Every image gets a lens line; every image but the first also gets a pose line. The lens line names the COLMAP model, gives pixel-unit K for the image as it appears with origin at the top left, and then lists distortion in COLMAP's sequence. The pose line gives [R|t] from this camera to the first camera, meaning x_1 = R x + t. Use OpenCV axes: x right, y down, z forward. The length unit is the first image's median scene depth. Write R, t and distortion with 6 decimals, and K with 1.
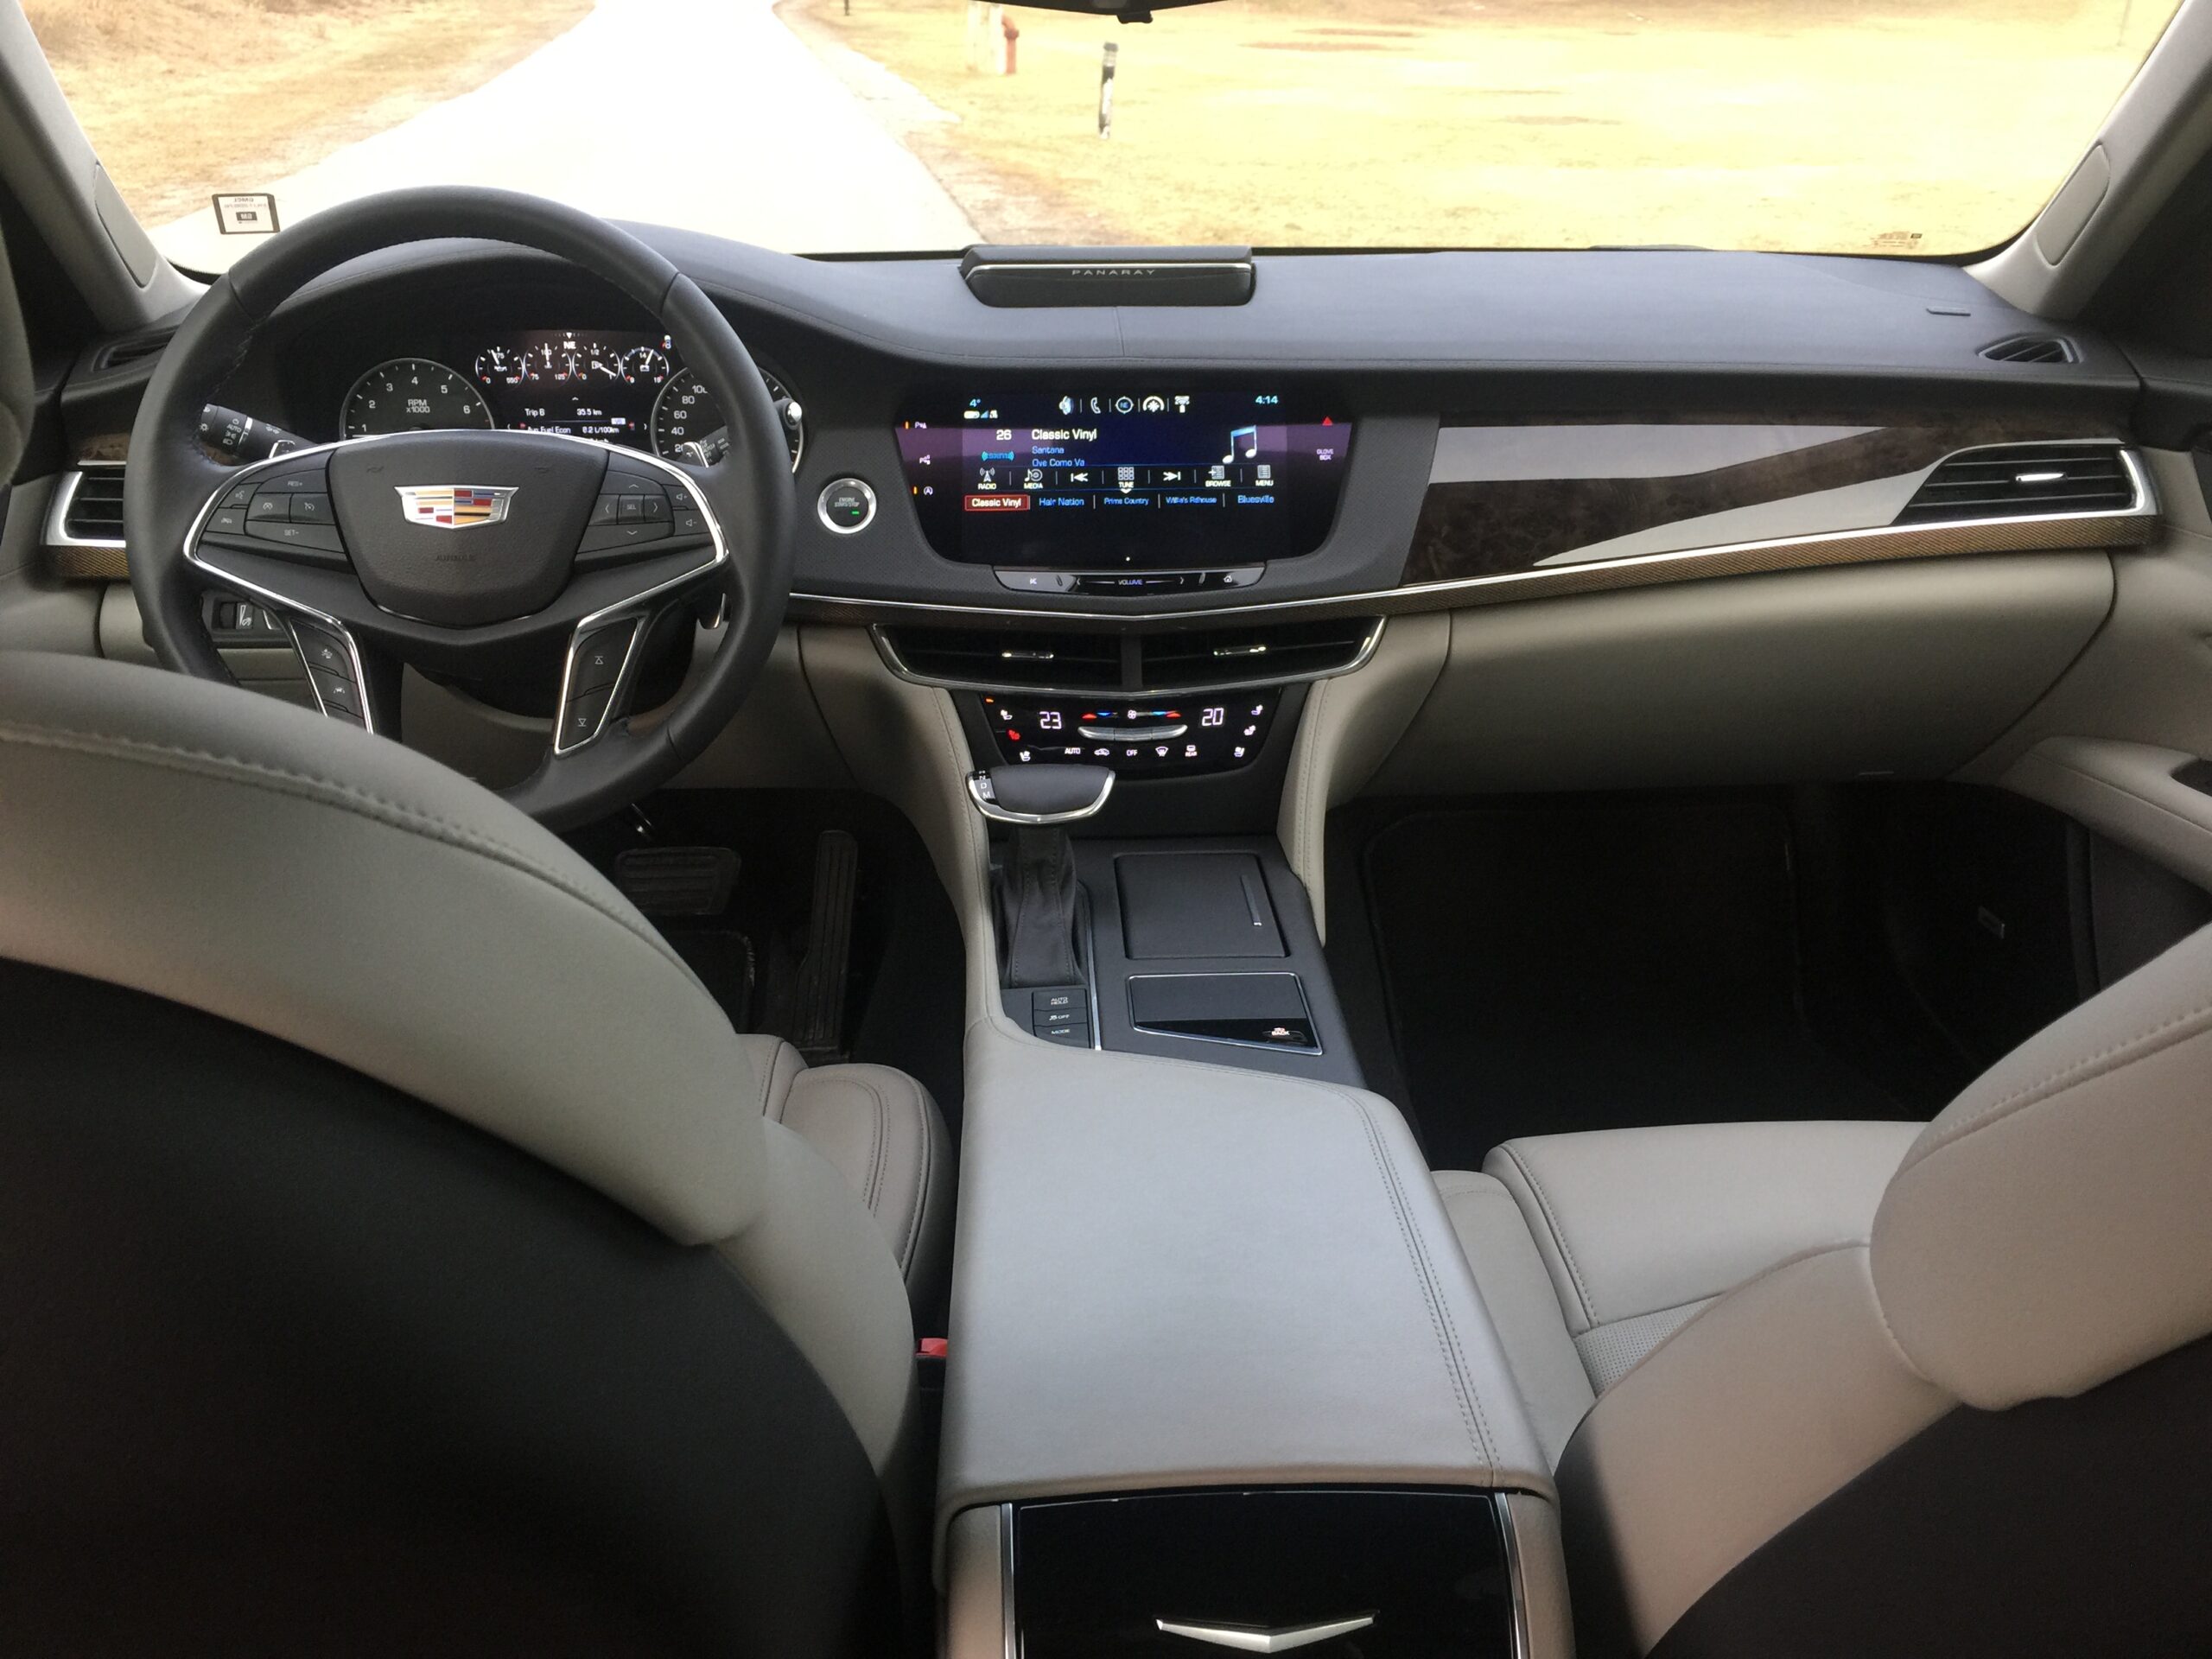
lens RADIAL K [[1888.2, 0, 1123.9], [0, 1888.2, 825.3], [0, 0, 1]] dist [0.109888, -0.172268]
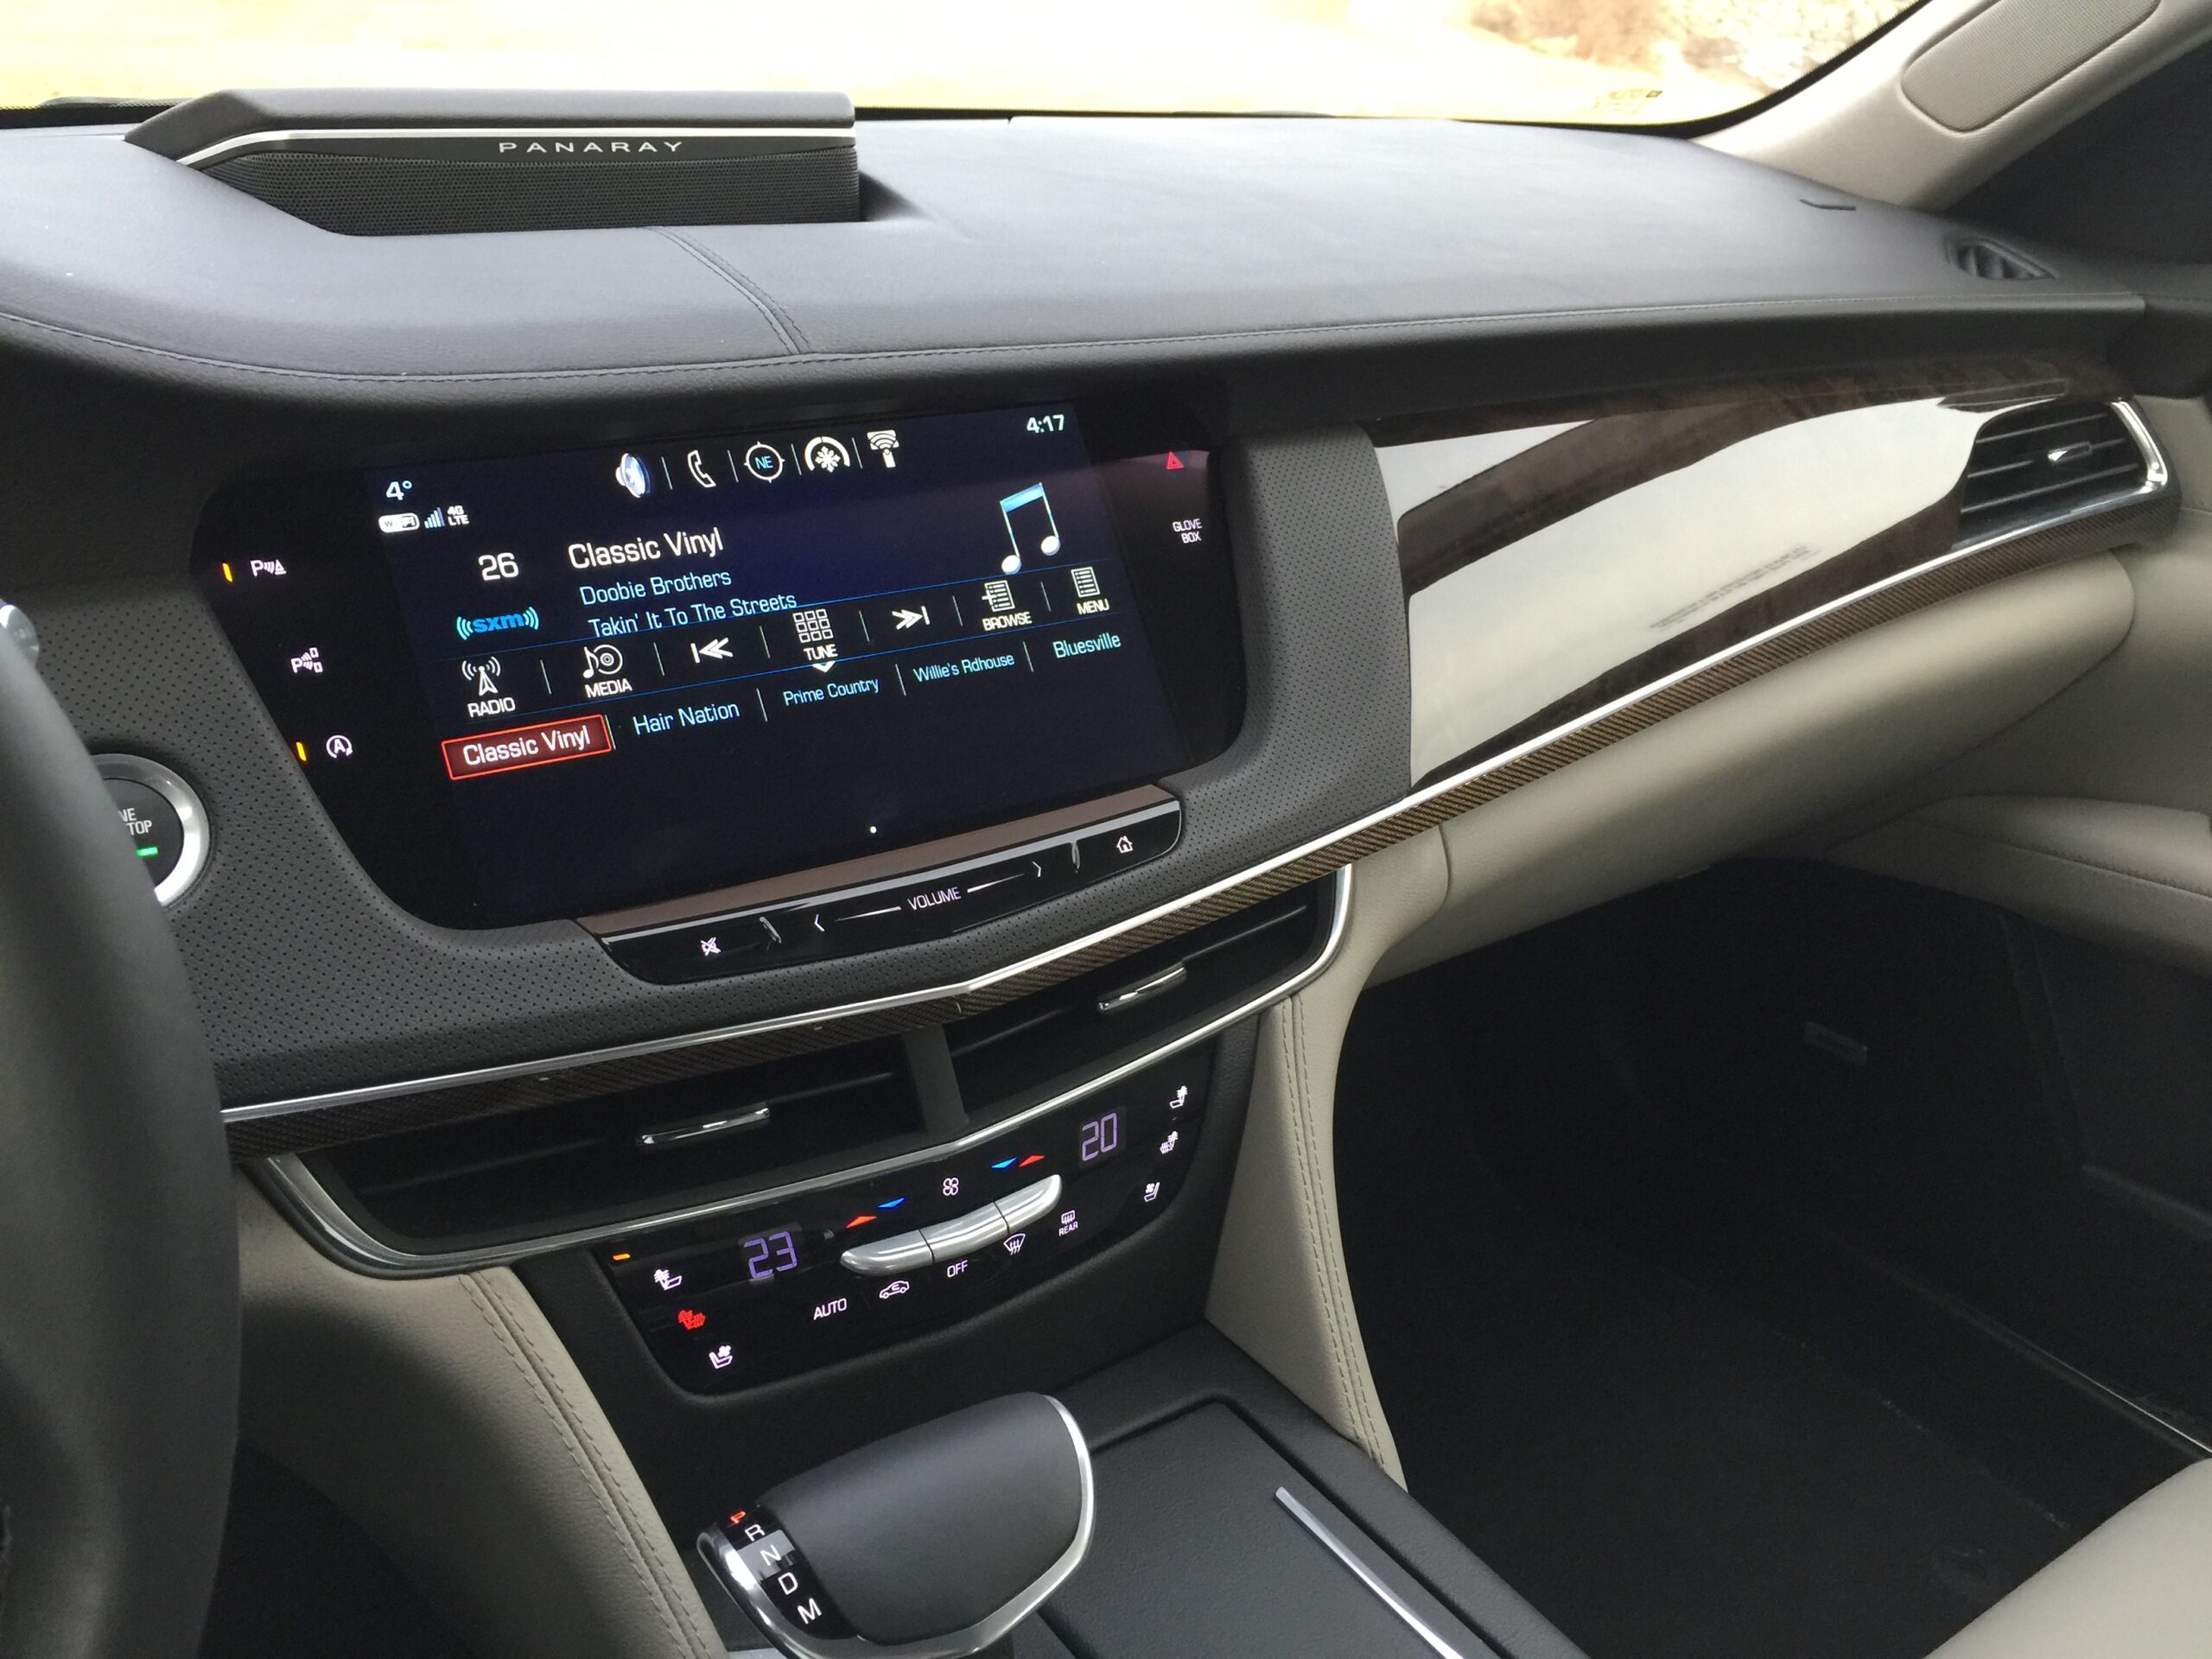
lens RADIAL K [[1901.2, 0, 1106.0], [0, 1901.2, 829.5], [0, 0, 1]] dist [0.080382, -0.102273]
pose [[0.851988, -0.182334, 0.490786, -0.160601], [0.158970, 0.983235, 0.089320, -0.168823], [-0.498843, 0.001921, 0.866690, 0.599573]]
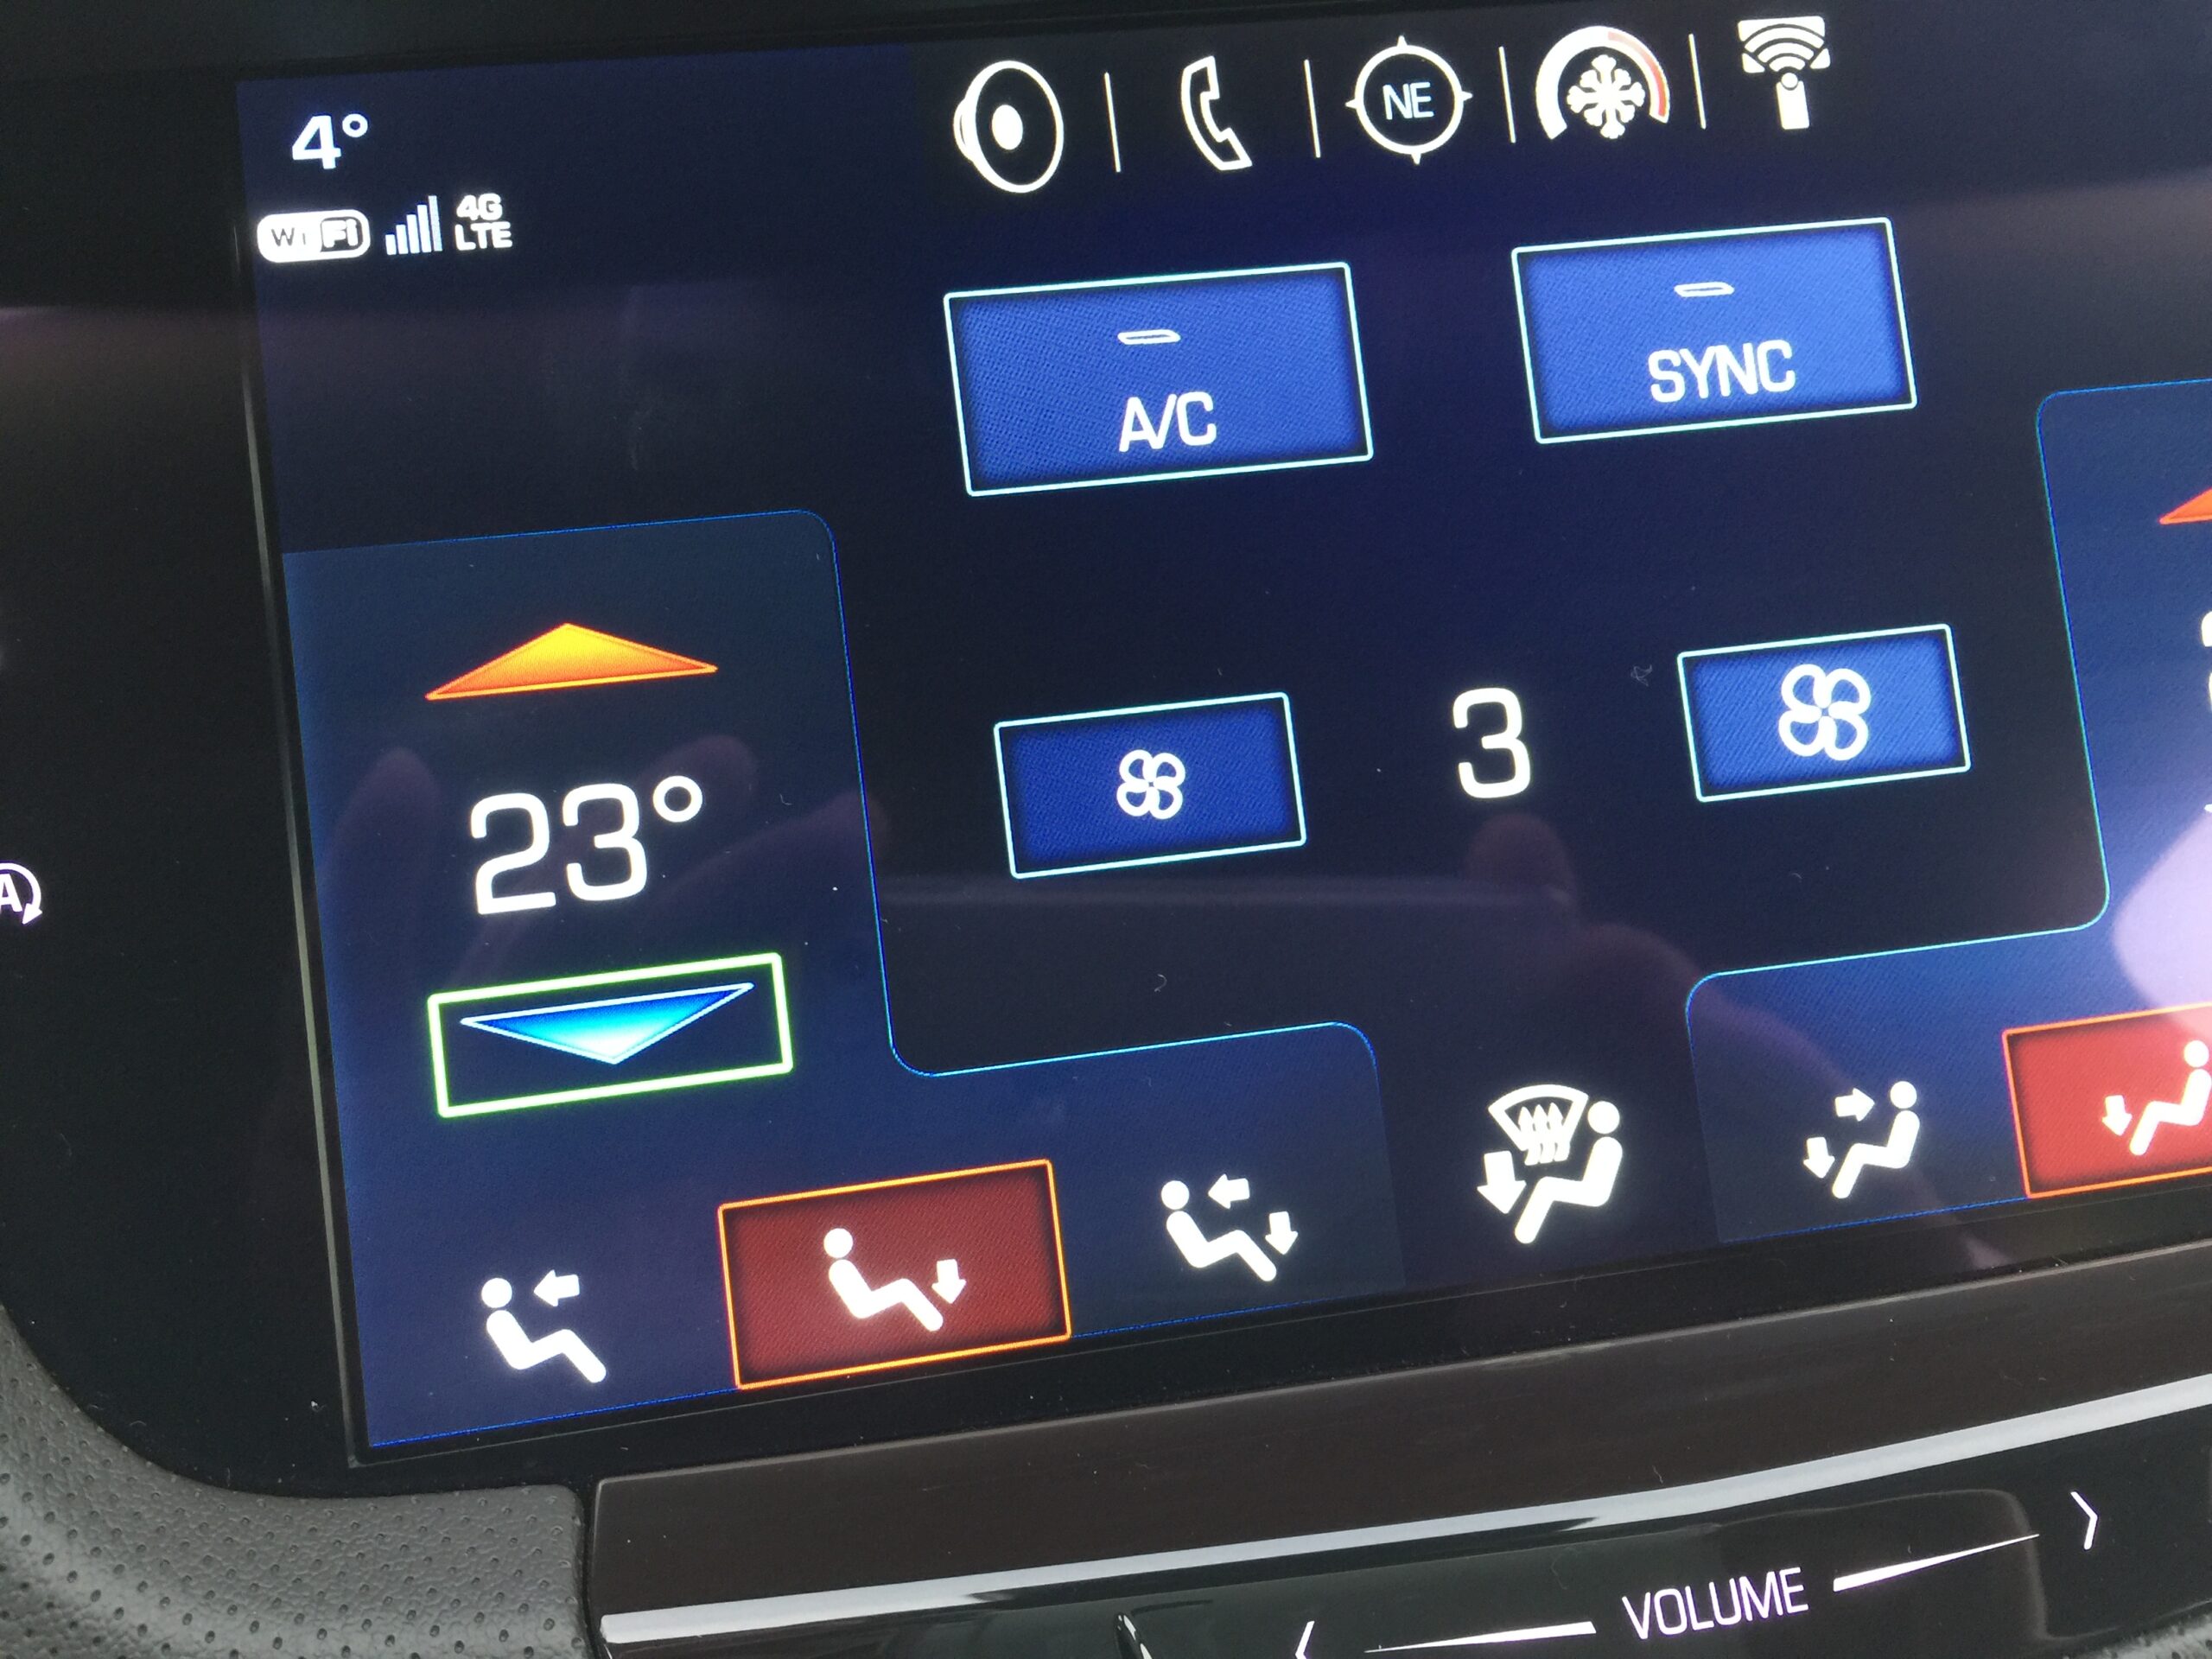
lens RADIAL K [[1934.5, 0, 1110.7], [0, 1934.5, 836.0], [0, 0, 1]] dist [0.104707, -0.182373]
pose [[0.991004, -0.088427, 0.100455, -0.042447], [0.070494, 0.982951, 0.169818, -0.195683], [-0.113759, -0.161209, 0.980342, 0.857696]]
